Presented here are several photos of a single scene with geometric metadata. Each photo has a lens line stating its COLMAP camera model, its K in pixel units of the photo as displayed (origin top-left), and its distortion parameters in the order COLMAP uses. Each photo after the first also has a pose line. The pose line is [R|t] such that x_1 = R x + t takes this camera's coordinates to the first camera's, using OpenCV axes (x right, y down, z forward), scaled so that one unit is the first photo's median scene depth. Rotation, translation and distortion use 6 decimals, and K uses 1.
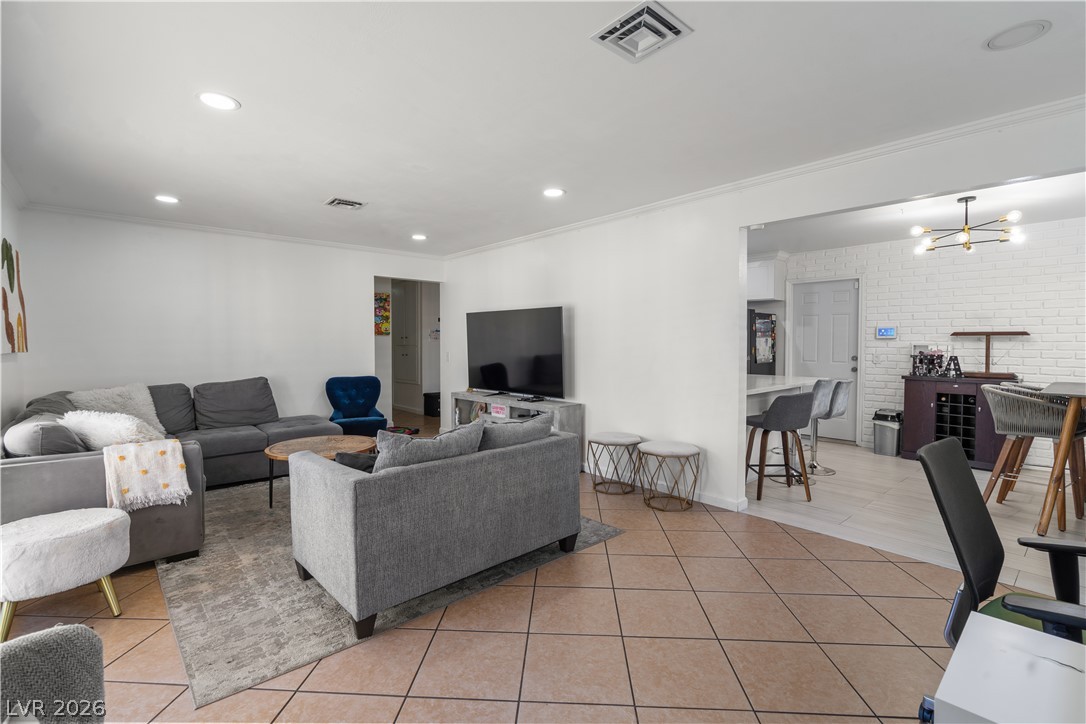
lens RADIAL K [[495.7, 0, 543.0], [0, 495.7, 342.8], [0, 0, 1]] dist [-0.001972, 0.000050]
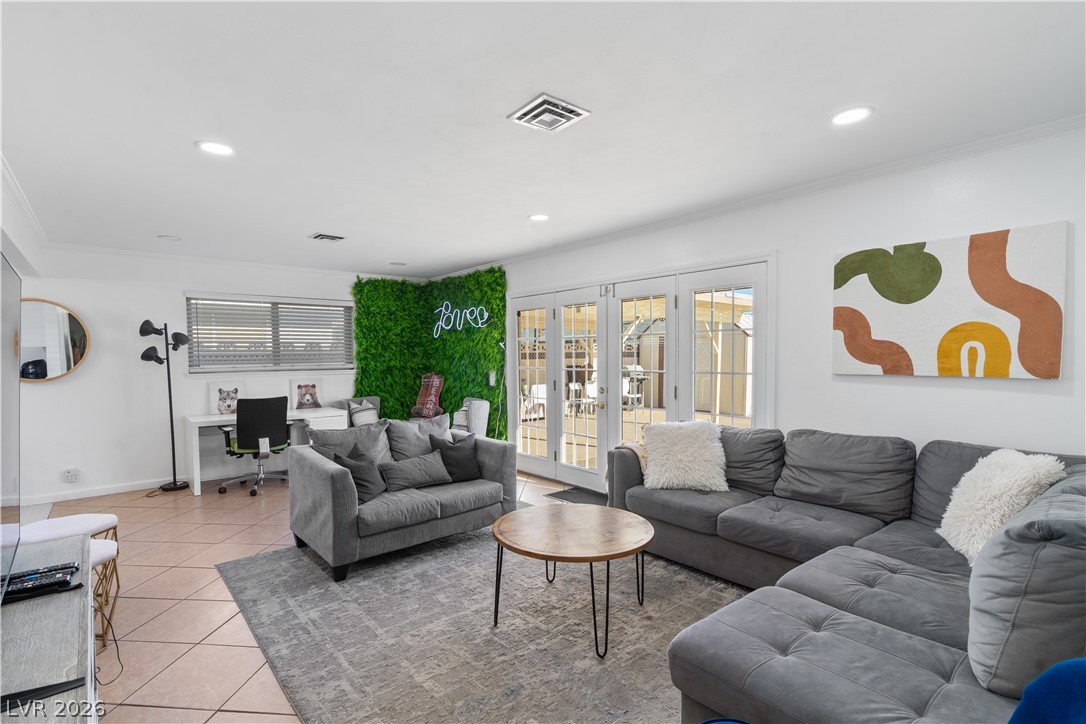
lens RADIAL K [[531.5, 0, 543.0], [0, 531.5, 362.0], [0, 0, 1]] dist [-0.039423, 0.000137]
pose [[-0.999088, 0.003643, 0.042543, -0.350813], [0.003905, 0.999974, 0.006068, -0.007897], [-0.042520, 0.006228, -0.999076, 1.354529]]
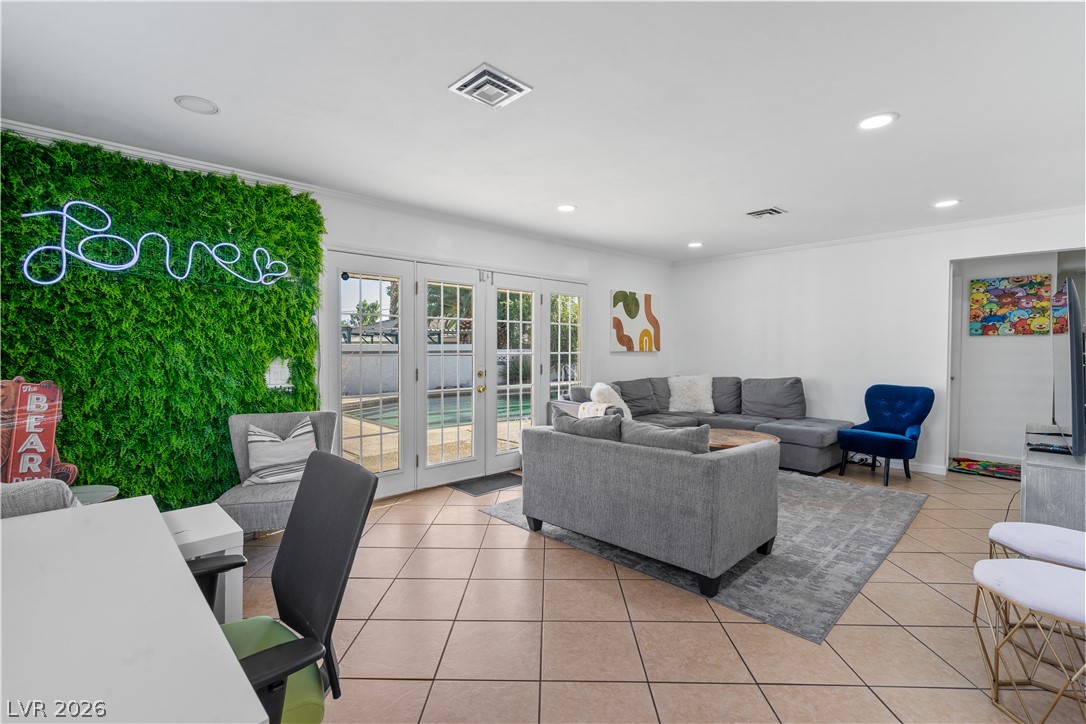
lens RADIAL K [[491.8, 0, 540.3], [0, 491.8, 360.1], [0, 0, 1]] dist [-0.004279, 0.000971]
pose [[0.029324, 0.029654, -0.999130, 0.532308], [0.001458, 0.999558, 0.029710, -0.002480], [0.999569, -0.002328, 0.029268, 0.426802]]
